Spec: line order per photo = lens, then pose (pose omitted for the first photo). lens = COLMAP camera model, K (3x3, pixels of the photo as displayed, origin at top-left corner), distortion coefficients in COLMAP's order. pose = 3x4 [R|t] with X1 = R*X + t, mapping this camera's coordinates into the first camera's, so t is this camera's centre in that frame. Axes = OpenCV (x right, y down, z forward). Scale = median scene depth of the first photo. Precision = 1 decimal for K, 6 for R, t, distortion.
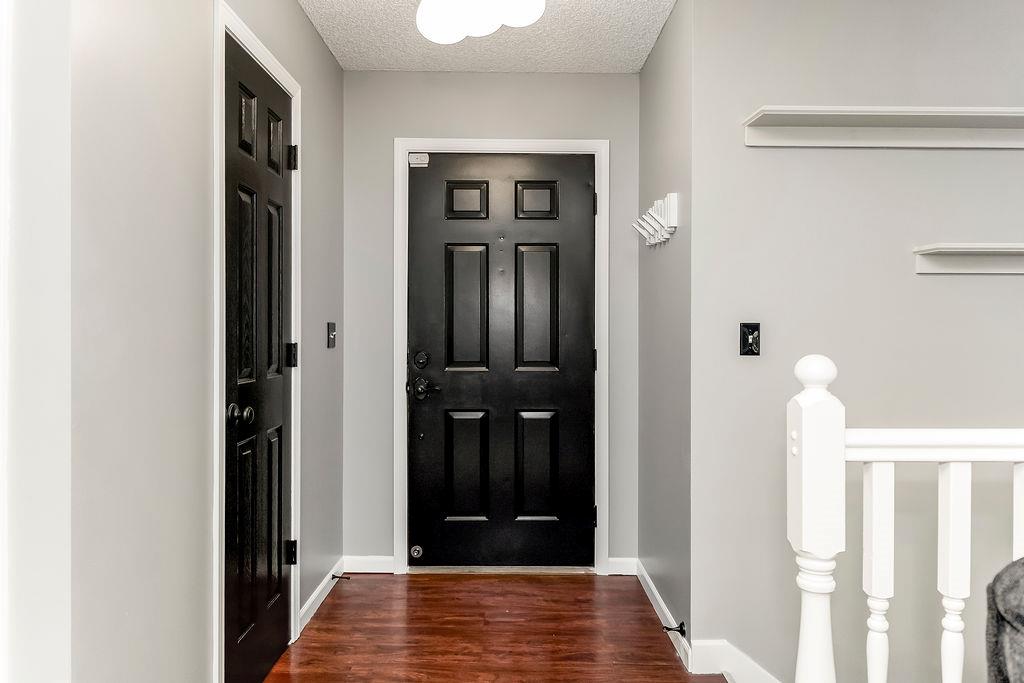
lens RADIAL K [[691.5, 0, 512.0], [0, 691.5, 341.5], [0, 0, 1]] dist [0.000594, 0.000072]
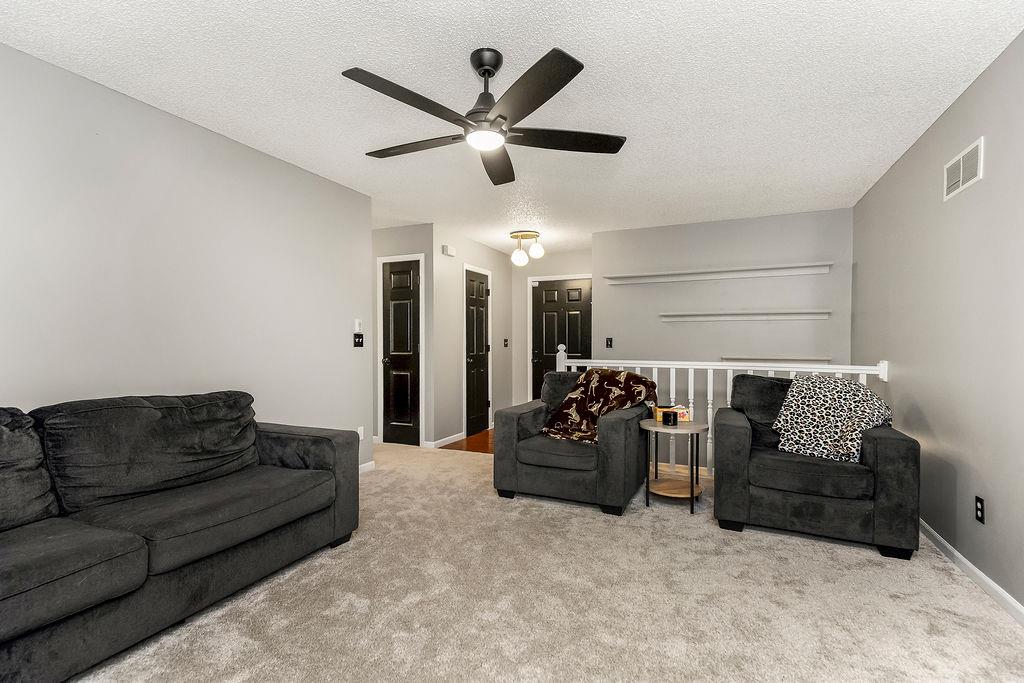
lens RADIAL K [[469.6, 0, 514.8], [0, 469.6, 350.2], [0, 0, 1]] dist [0.002116, 0.000157]
pose [[0.918328, -0.003630, -0.395804, 0.763217], [0.003238, 0.999993, -0.001658, 0.033252], [0.395807, 0.000241, 0.918334, -1.169051]]
